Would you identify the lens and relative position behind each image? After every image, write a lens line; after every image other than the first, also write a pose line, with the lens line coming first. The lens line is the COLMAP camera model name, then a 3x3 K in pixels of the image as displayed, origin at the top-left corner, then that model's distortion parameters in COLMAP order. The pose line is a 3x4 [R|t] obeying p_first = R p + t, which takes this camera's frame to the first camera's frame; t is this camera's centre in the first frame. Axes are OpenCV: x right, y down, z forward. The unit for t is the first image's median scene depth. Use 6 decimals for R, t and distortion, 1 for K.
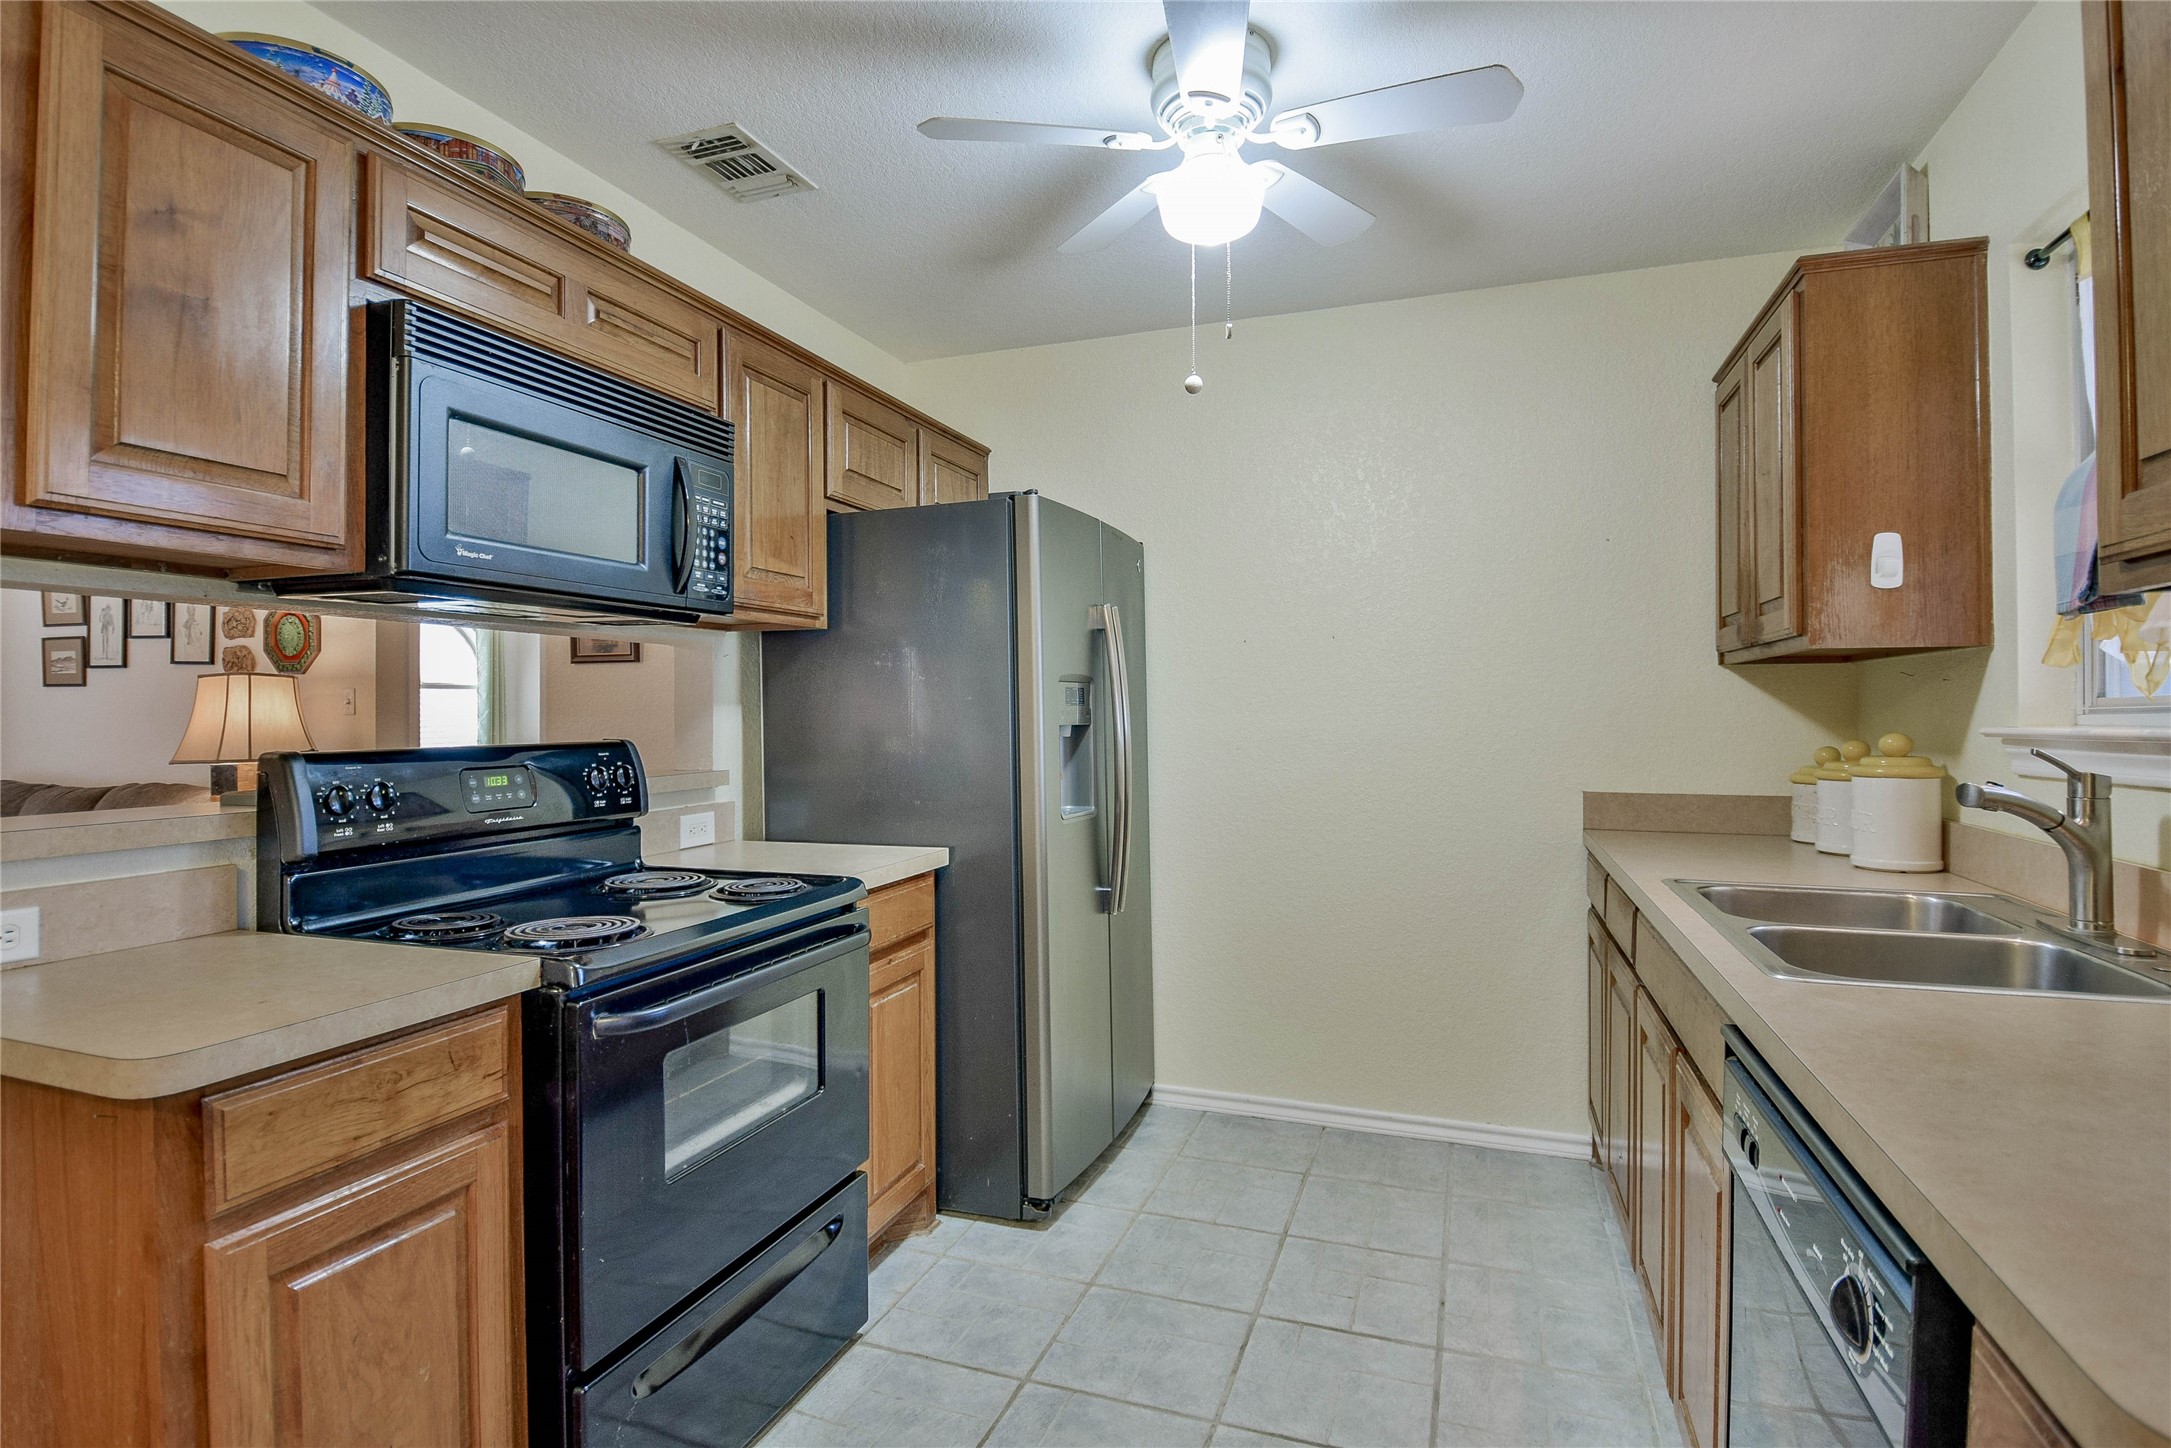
lens RADIAL K [[1073.8, 0, 1077.9], [0, 1073.8, 709.8], [0, 0, 1]] dist [0.001149, -0.018978]
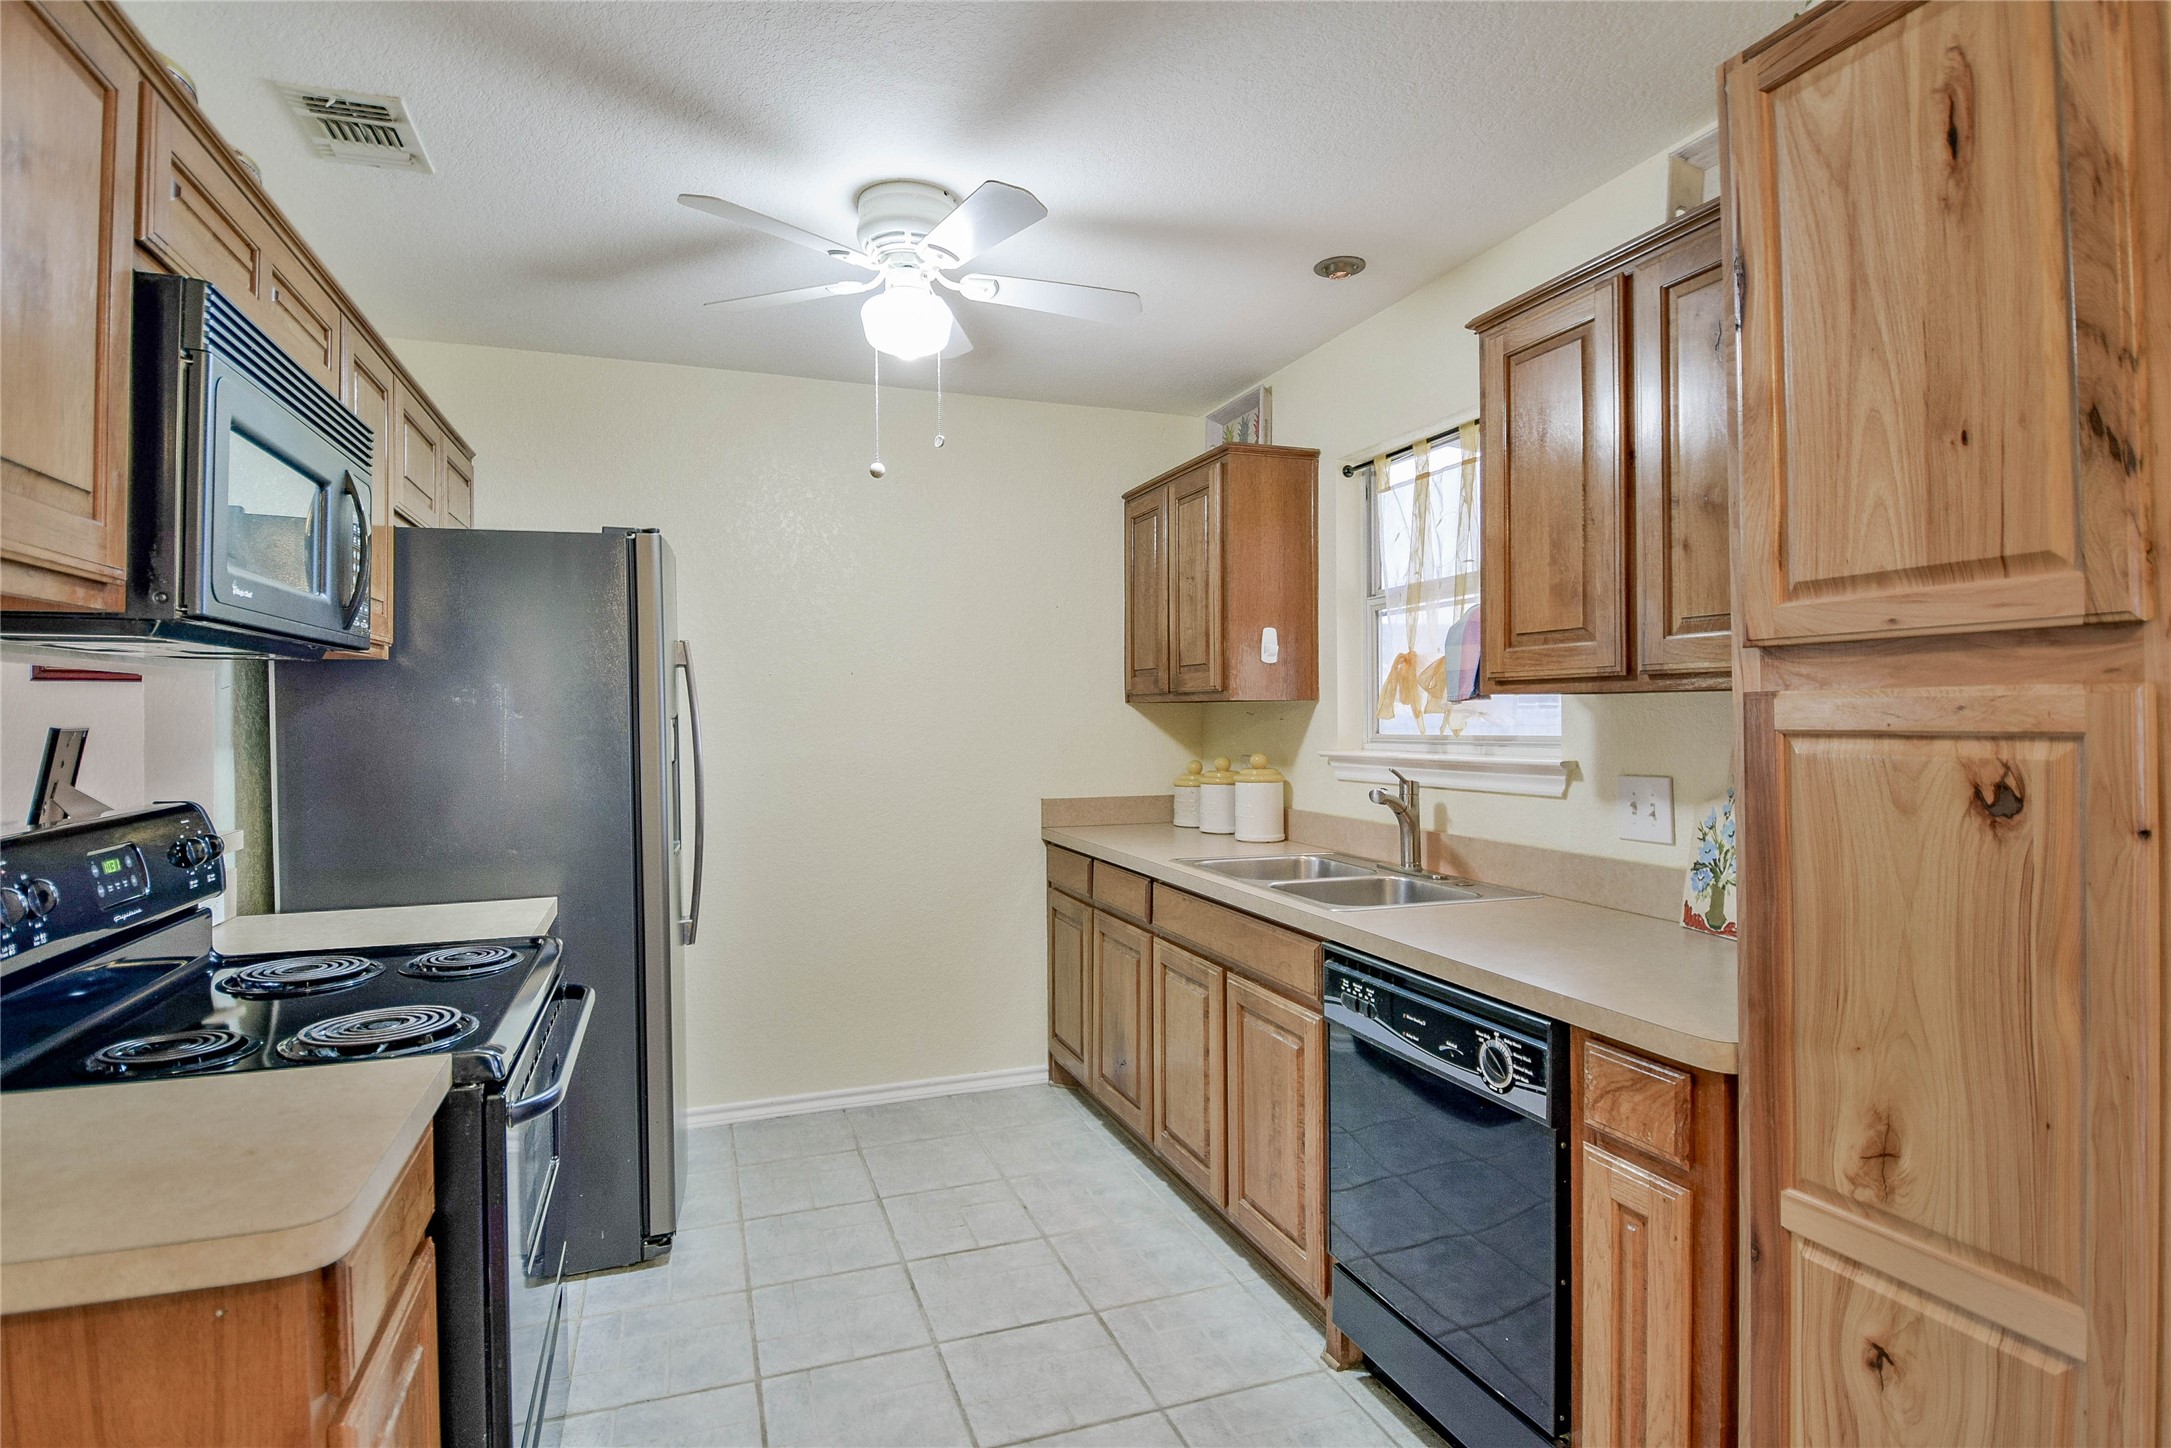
lens RADIAL K [[1061.5, 0, 1077.1], [0, 1061.5, 709.4], [0, 0, 1]] dist [0.016197, -0.034246]
pose [[0.771359, 0.001214, 0.636399, -0.435736], [0.001907, 0.999989, -0.004218, -0.037624], [-0.636397, 0.004467, 0.771349, -0.025109]]
